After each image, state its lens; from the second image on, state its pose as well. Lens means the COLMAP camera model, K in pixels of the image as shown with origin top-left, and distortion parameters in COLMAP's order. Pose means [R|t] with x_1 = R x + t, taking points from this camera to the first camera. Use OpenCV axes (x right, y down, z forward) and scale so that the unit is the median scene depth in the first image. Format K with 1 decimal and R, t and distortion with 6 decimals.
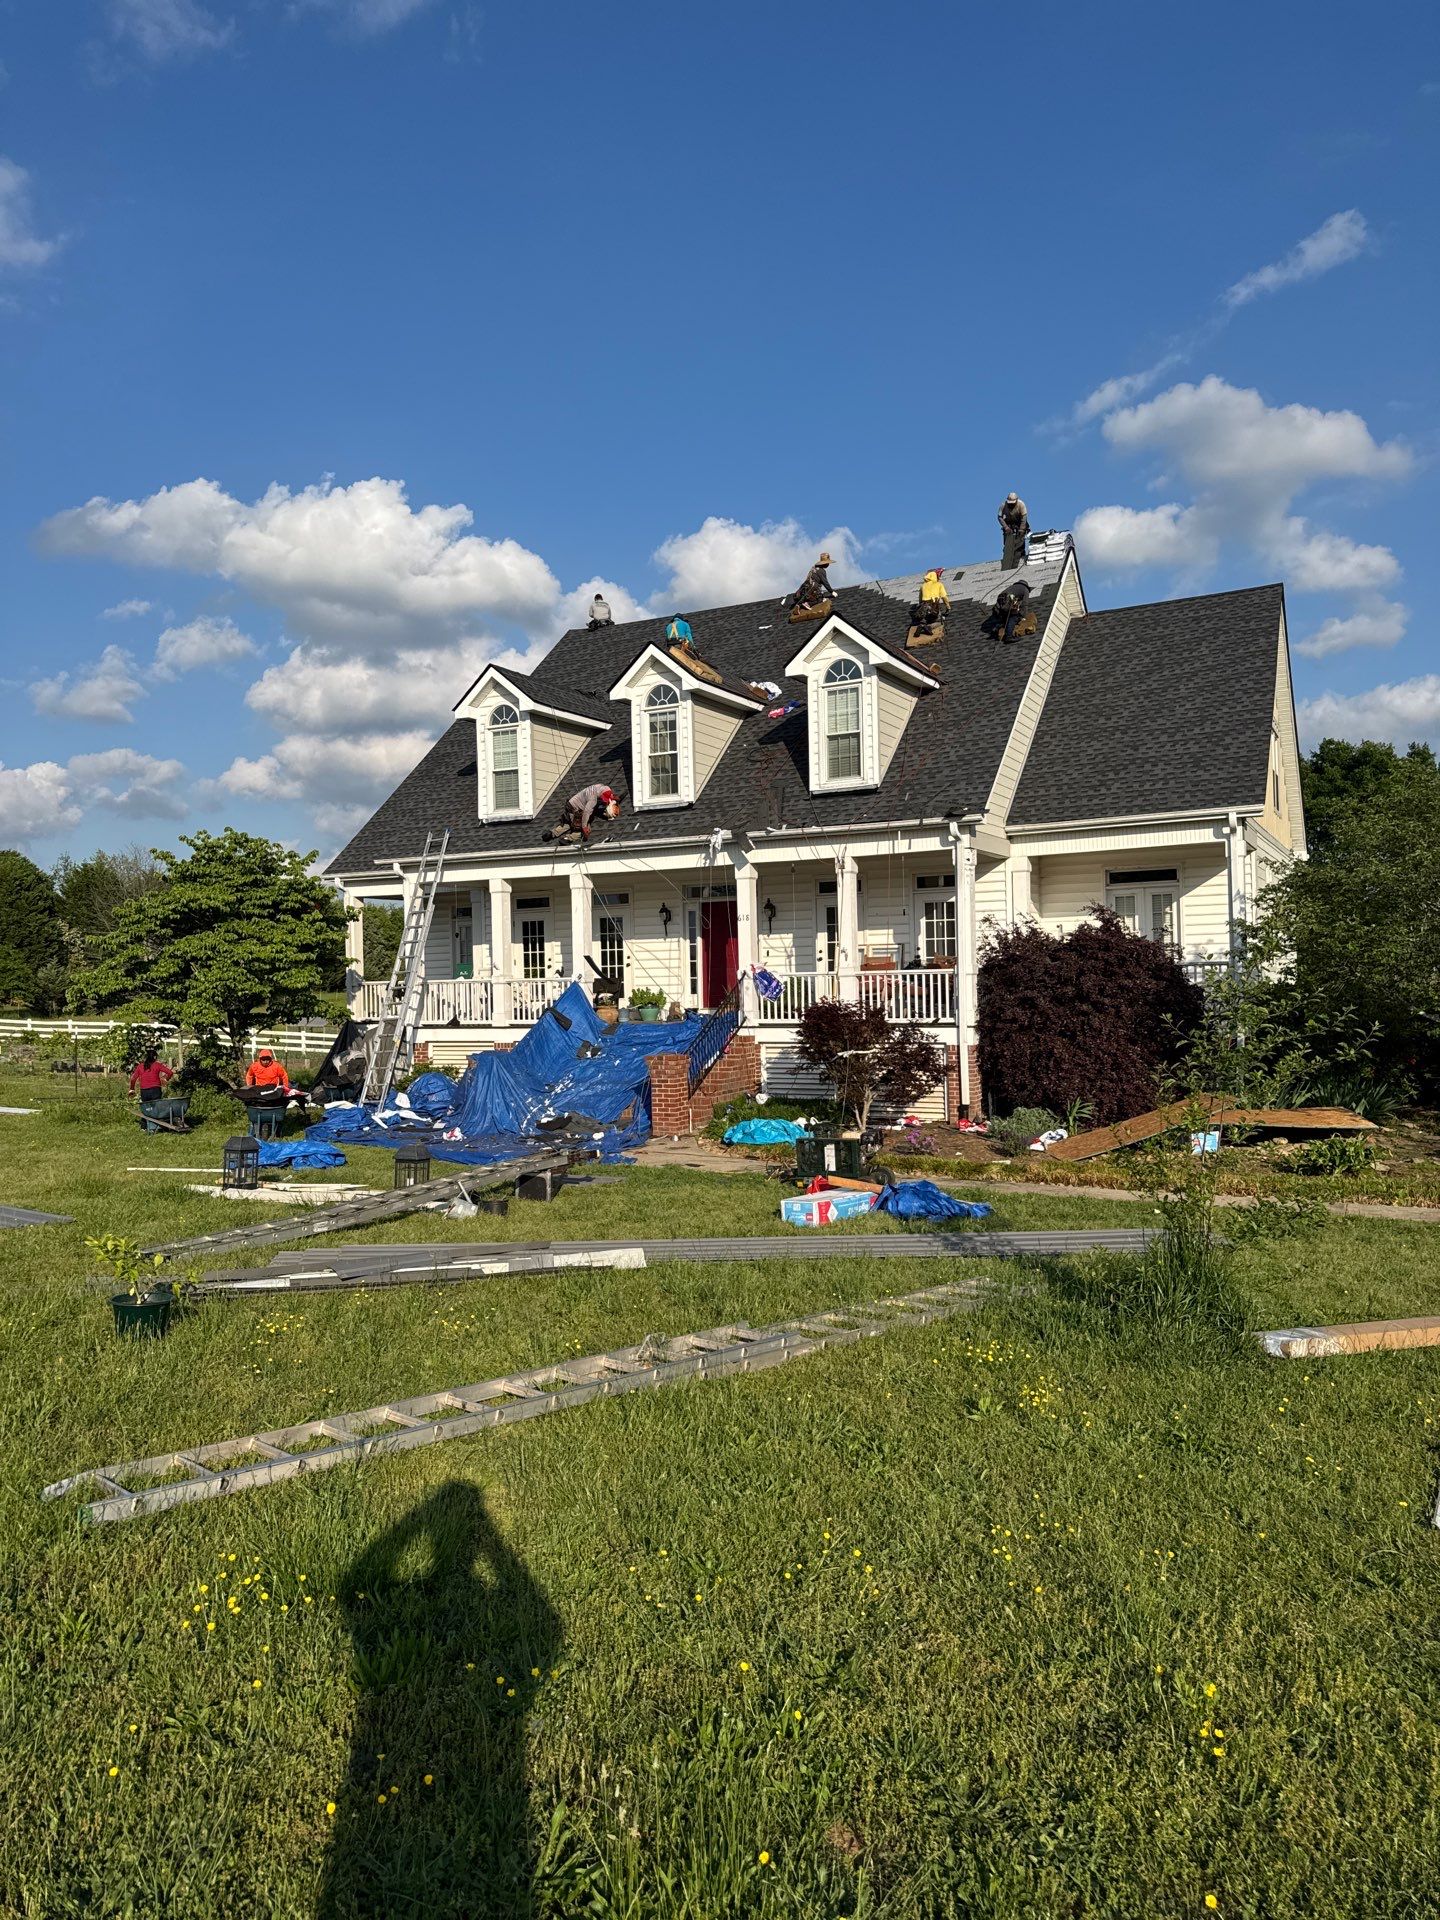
lens RADIAL K [[1335.5, 0, 710.0], [0, 1335.5, 967.6], [0, 0, 1]] dist [0.181691, -0.380145]
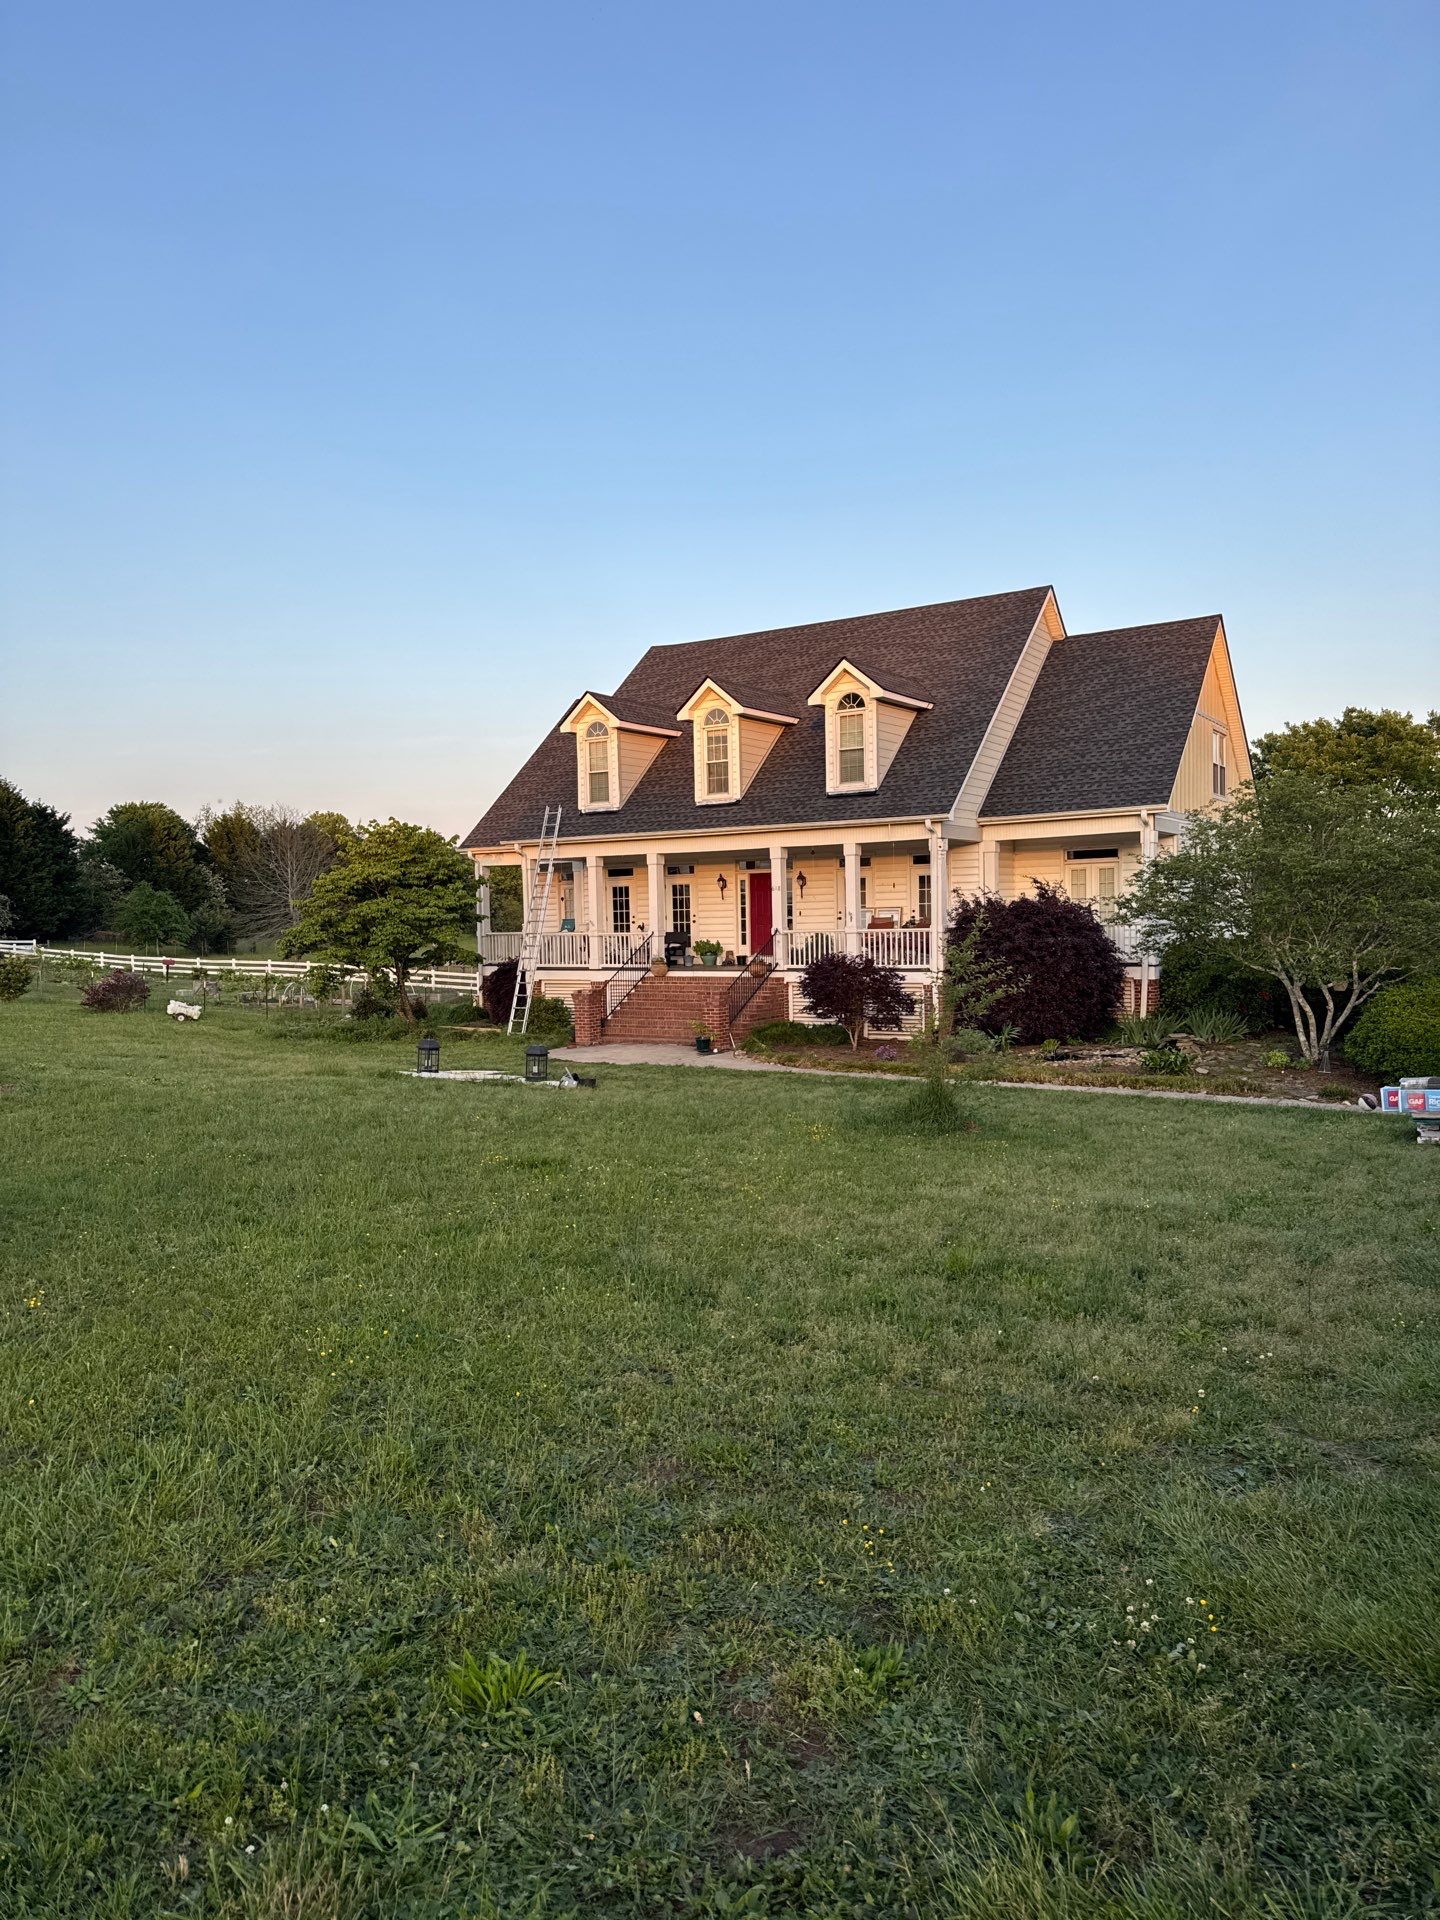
lens RADIAL K [[1335.5, 0, 710.0], [0, 1335.5, 967.6], [0, 0, 1]] dist [0.181691, -0.380145]
pose [[0.997191, 0.005226, -0.074715, 0.056067], [-0.001885, 0.998998, 0.044723, -0.017061], [0.074874, -0.044457, 0.996202, -0.308069]]
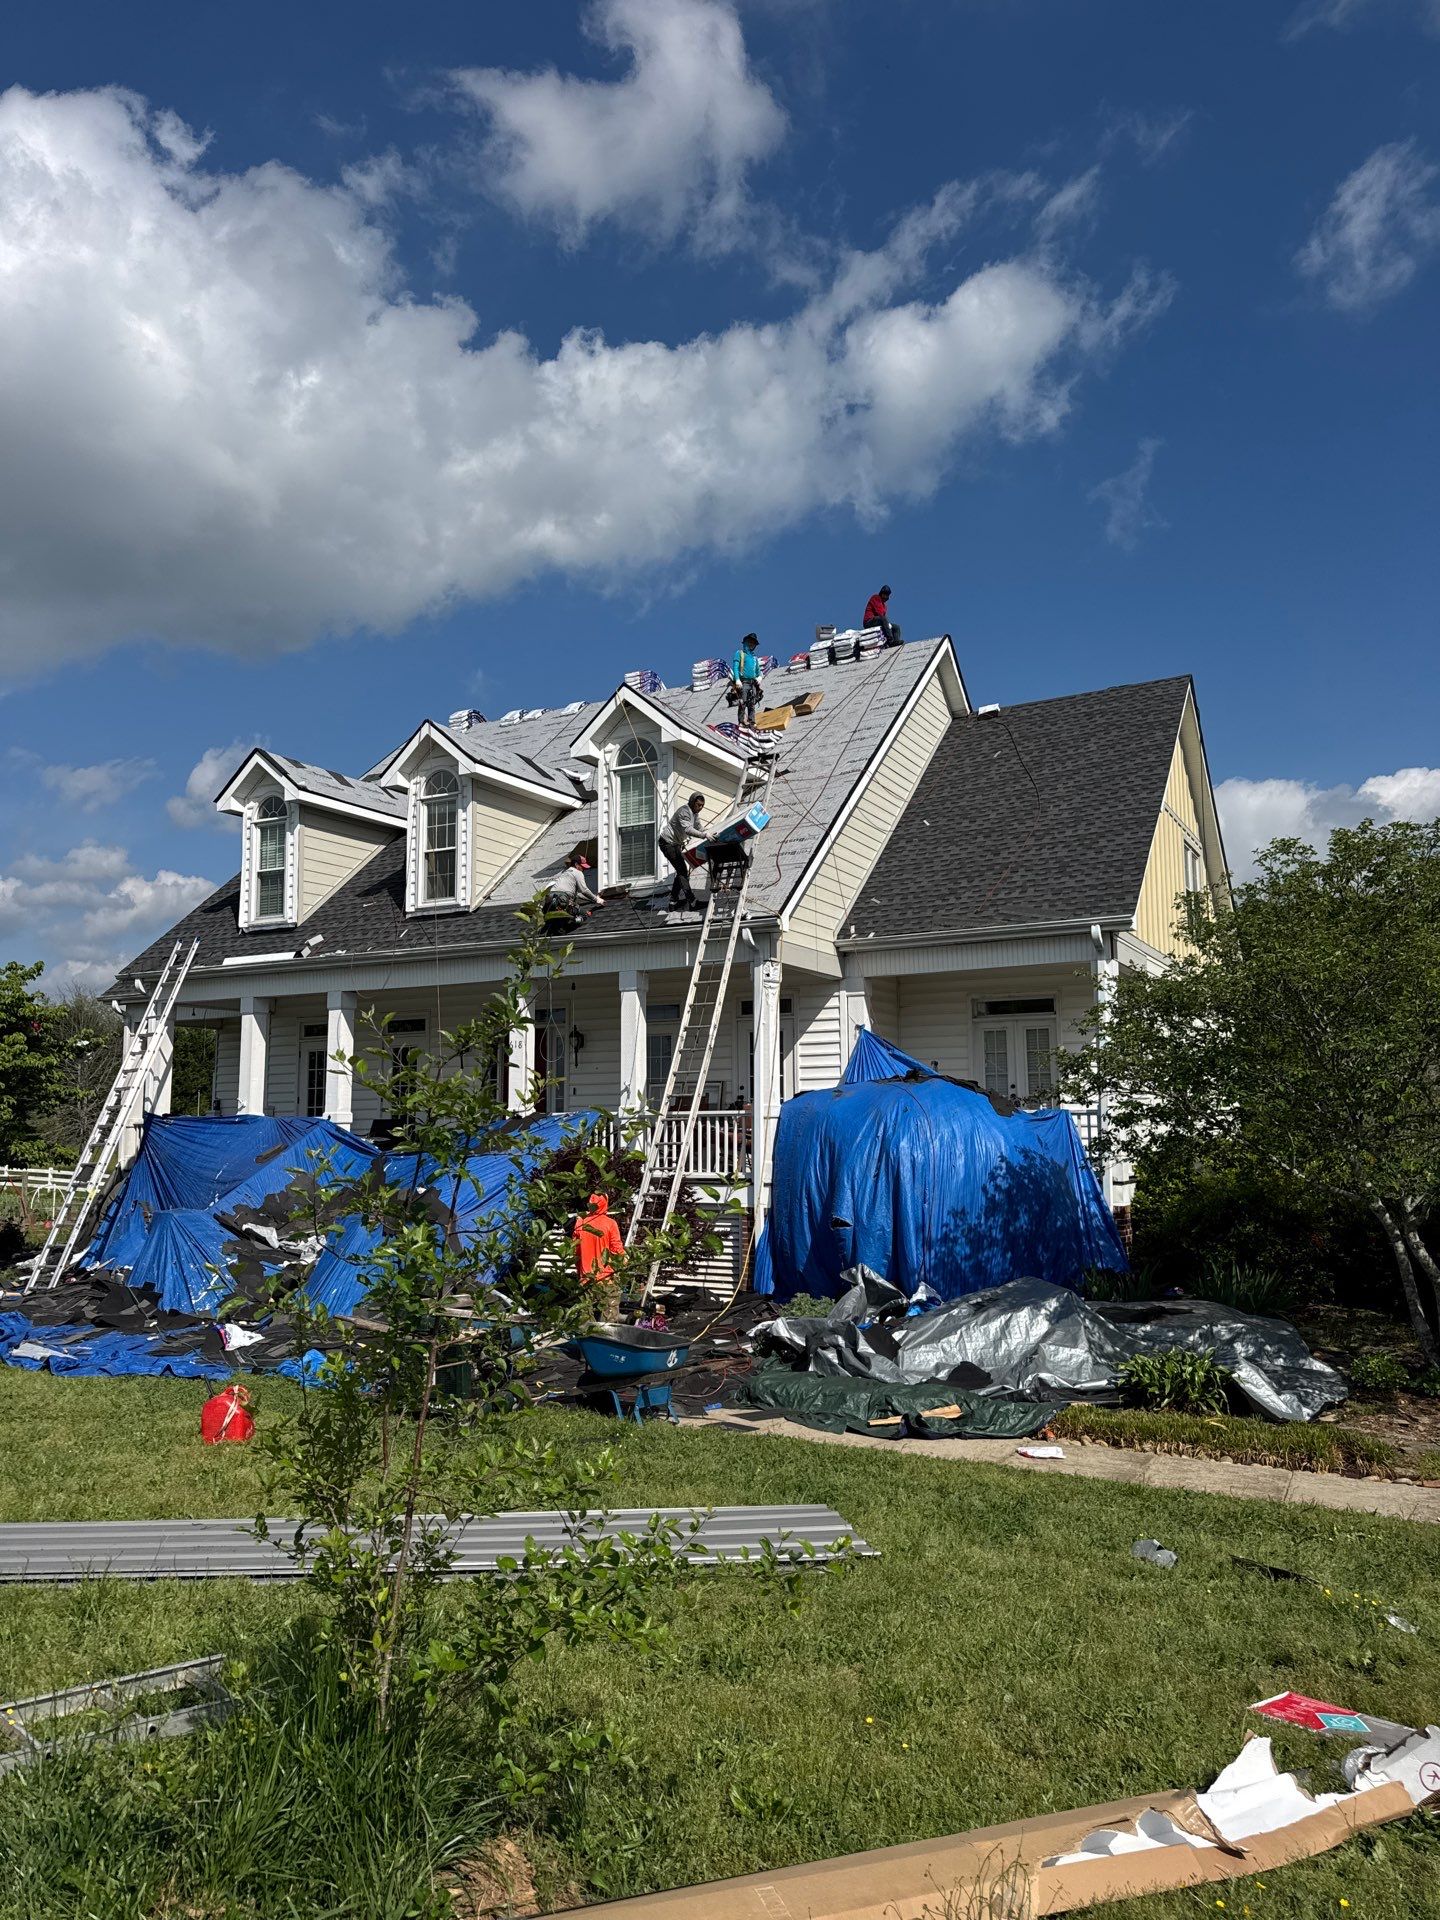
lens RADIAL K [[1335.5, 0, 710.0], [0, 1335.5, 967.6], [0, 0, 1]] dist [0.181691, -0.380145]
pose [[0.999530, 0.015394, -0.026524, 0.155422], [-0.018327, 0.993292, -0.114174, 0.006675], [0.024589, 0.114606, 0.993107, 0.173737]]
